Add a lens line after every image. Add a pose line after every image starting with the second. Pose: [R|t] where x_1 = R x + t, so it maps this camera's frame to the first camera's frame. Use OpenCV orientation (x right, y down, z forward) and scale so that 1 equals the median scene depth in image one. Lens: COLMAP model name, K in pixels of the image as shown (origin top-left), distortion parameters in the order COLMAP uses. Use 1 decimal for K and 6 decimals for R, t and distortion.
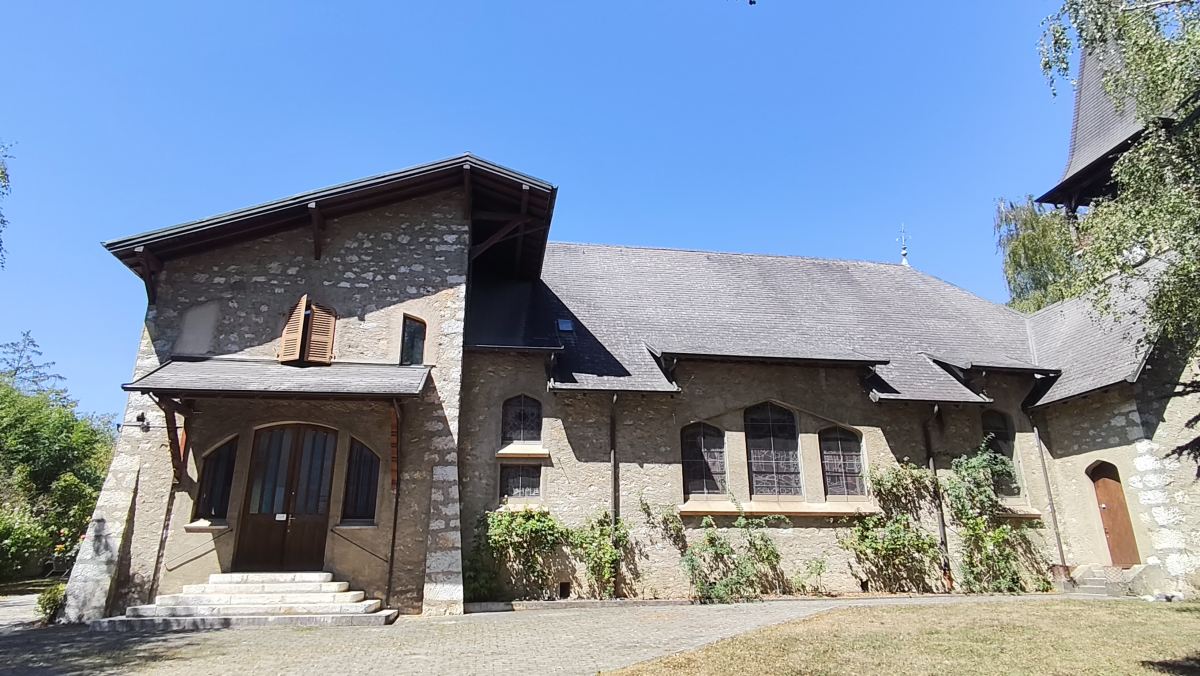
lens RADIAL K [[672.7, 0, 598.0], [0, 672.7, 341.8], [0, 0, 1]] dist [-0.003514, -0.003391]
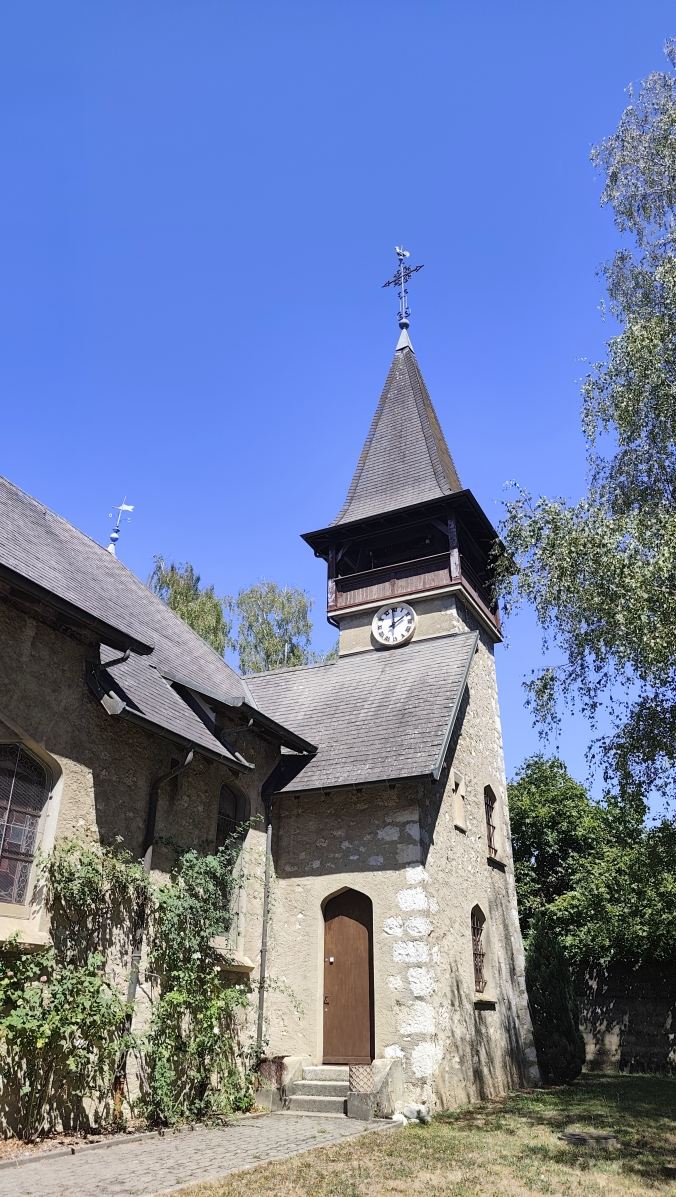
lens RADIAL K [[815.6, 0, 335.7], [0, 815.6, 591.6], [0, 0, 1]] dist [0.022238, -0.018237]
pose [[0.576373, 0.384149, 0.721266, 0.033004], [-0.262871, 0.922865, -0.281458, 0.140708], [-0.773753, -0.027375, 0.632896, 0.513440]]
